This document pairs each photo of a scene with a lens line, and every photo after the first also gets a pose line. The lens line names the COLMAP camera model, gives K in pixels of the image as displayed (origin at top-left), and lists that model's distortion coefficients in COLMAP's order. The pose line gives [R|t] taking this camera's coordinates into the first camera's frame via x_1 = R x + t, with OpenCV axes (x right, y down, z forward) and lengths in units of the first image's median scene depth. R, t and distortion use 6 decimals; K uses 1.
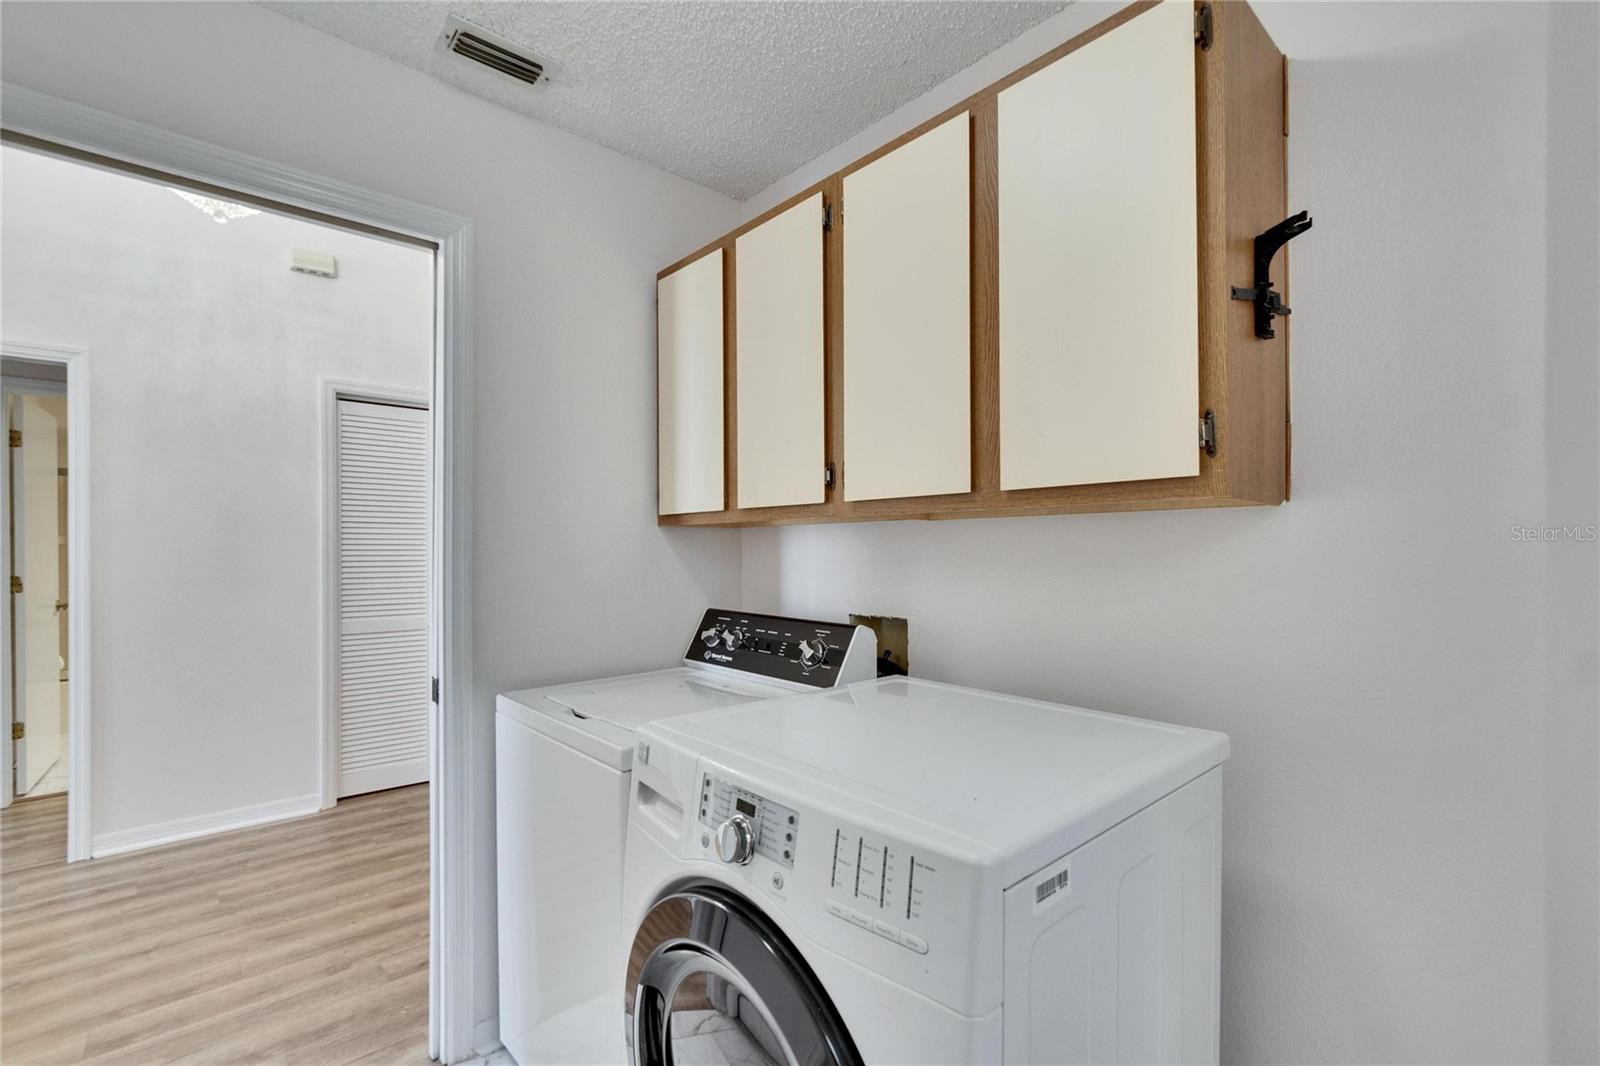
lens RADIAL K [[711.6, 0, 796.8], [0, 711.6, 548.6], [0, 0, 1]] dist [-0.000533, -0.000102]
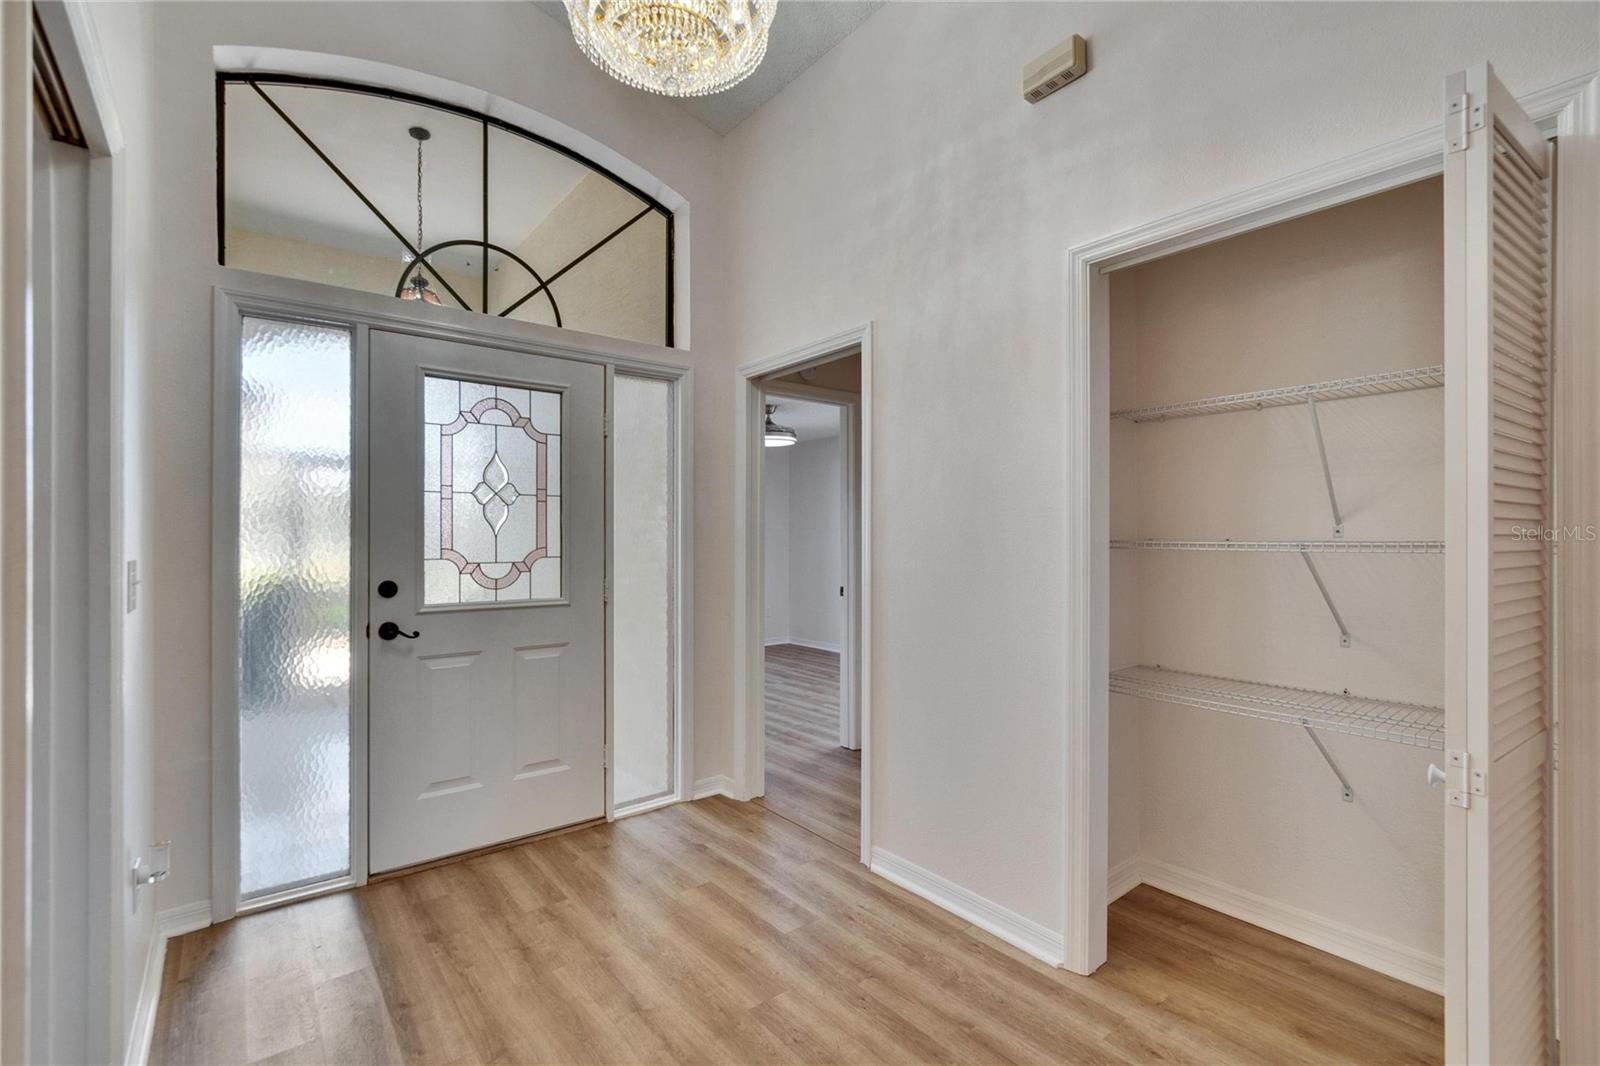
lens RADIAL K [[706.5, 0, 780.3], [0, 706.5, 526.8], [0, 0, 1]] dist [0.000378, -0.000007]
pose [[-0.070252, -0.015992, -0.997401, -0.062588], [0.000957, 0.999870, -0.016099, 0.006729], [0.997529, -0.002085, -0.070228, 0.949239]]
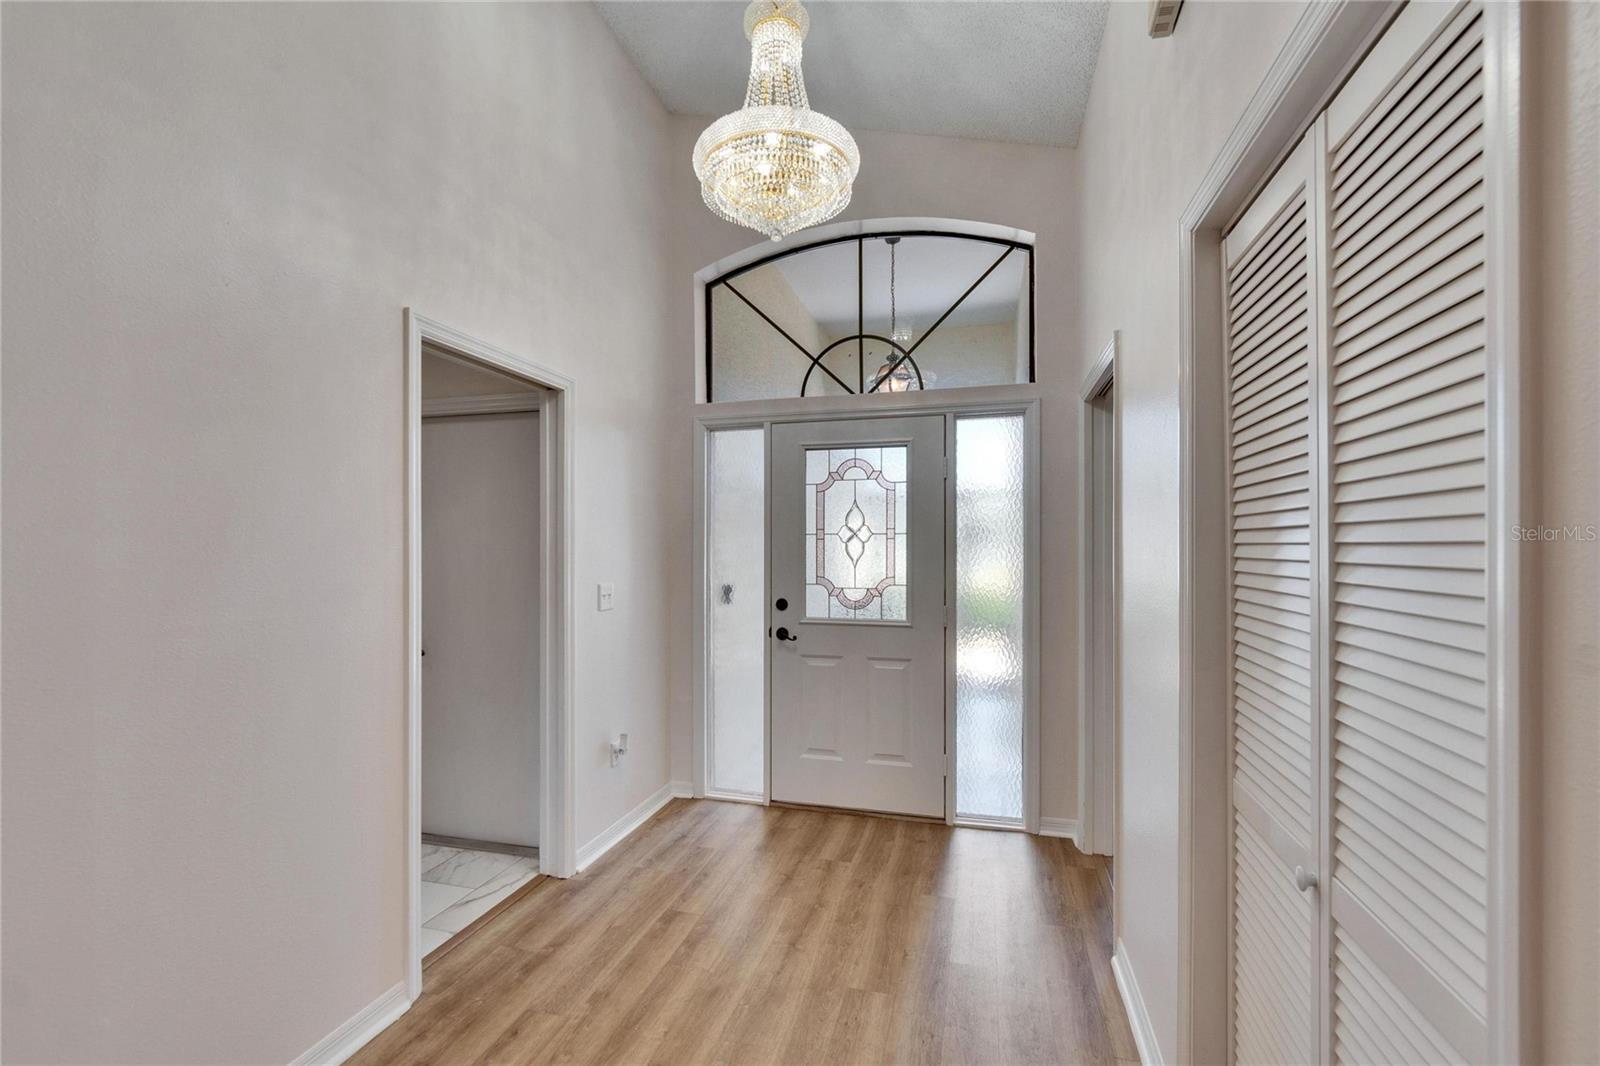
lens RADIAL K [[706.5, 0, 780.3], [0, 706.5, 526.8], [0, 0, 1]] dist [0.000378, -0.000007]
pose [[-0.845606, -0.008397, -0.533741, -0.239926], [0.005300, 0.999695, -0.024123, -0.040041], [0.533781, -0.023228, -0.845304, 1.489301]]
